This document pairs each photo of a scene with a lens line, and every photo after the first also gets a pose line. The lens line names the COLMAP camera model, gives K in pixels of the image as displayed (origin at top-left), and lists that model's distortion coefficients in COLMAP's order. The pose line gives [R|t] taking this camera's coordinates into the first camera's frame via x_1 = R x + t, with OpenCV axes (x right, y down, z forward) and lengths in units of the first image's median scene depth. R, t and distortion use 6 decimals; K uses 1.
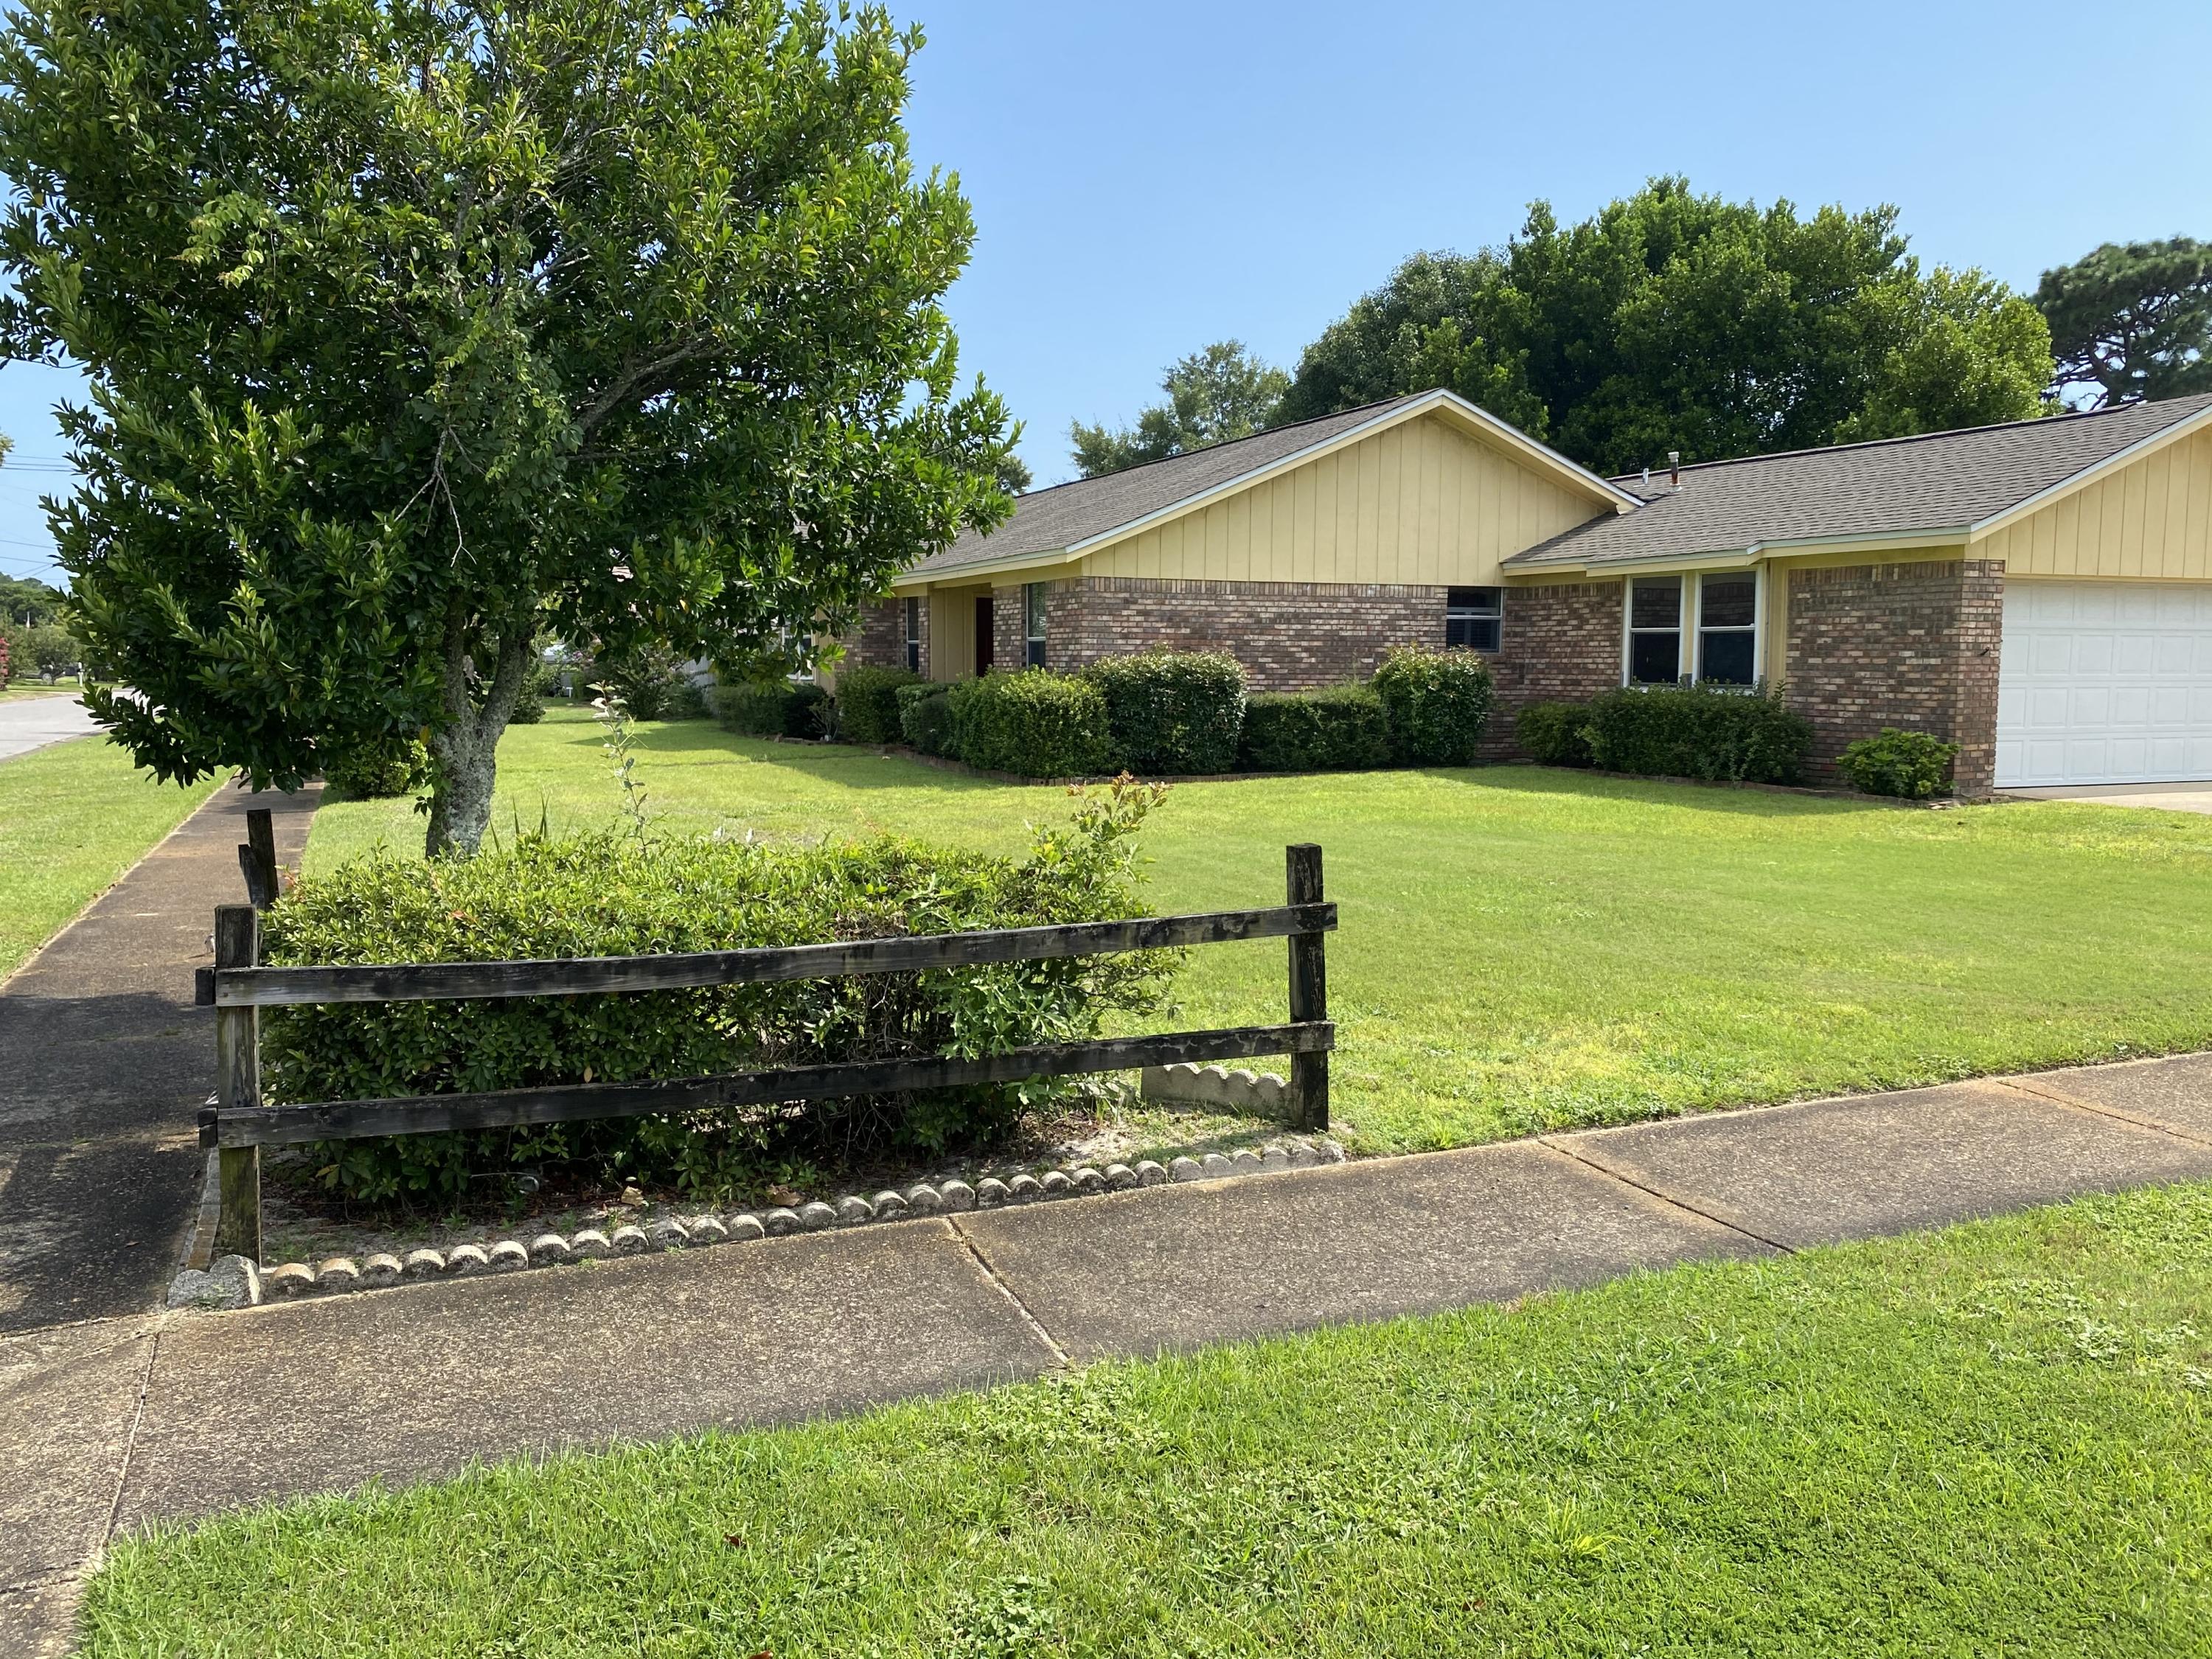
lens RADIAL K [[1734.2, 0, 1102.7], [0, 1734.2, 811.1], [0, 0, 1]] dist [0.005497, -0.007039]
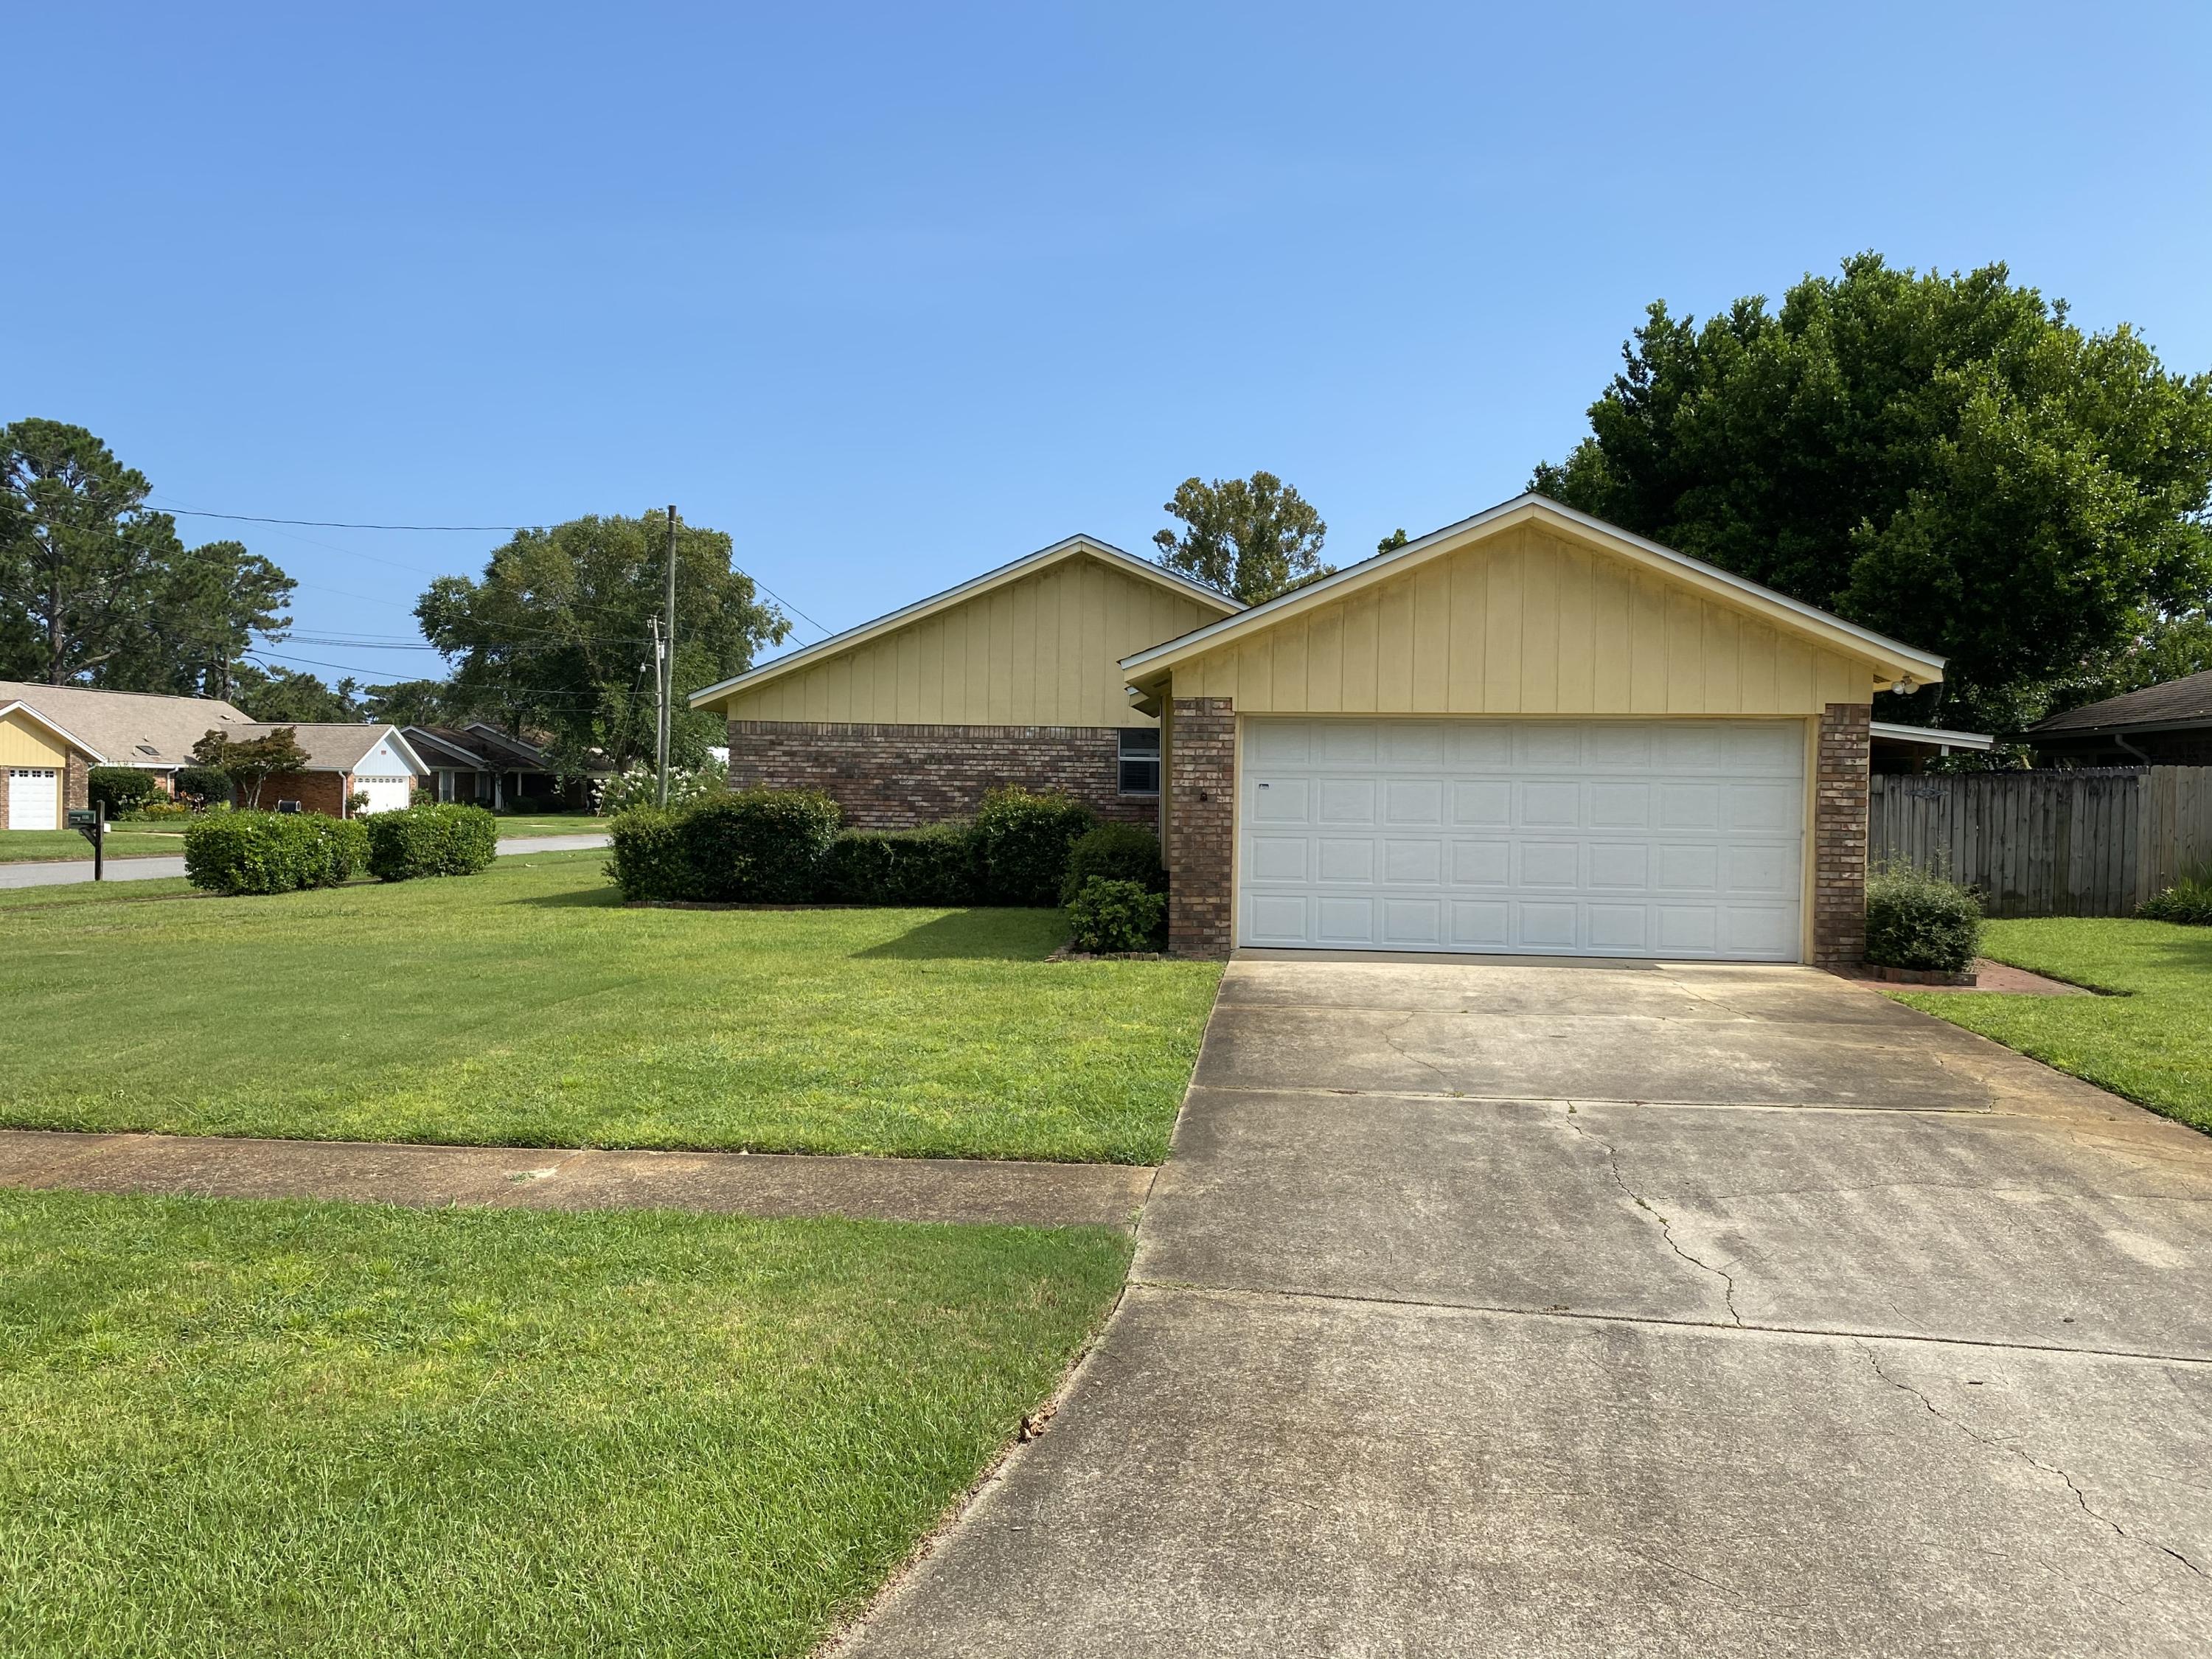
lens RADIAL K [[1734.2, 0, 1103.9], [0, 1734.2, 836.7], [0, 0, 1]] dist [0.005497, -0.007039]
pose [[0.884682, 0.023192, -0.465618, 0.727633], [-0.053868, 0.997157, -0.052682, -0.015820], [0.463073, 0.071689, 0.883416, 0.134194]]
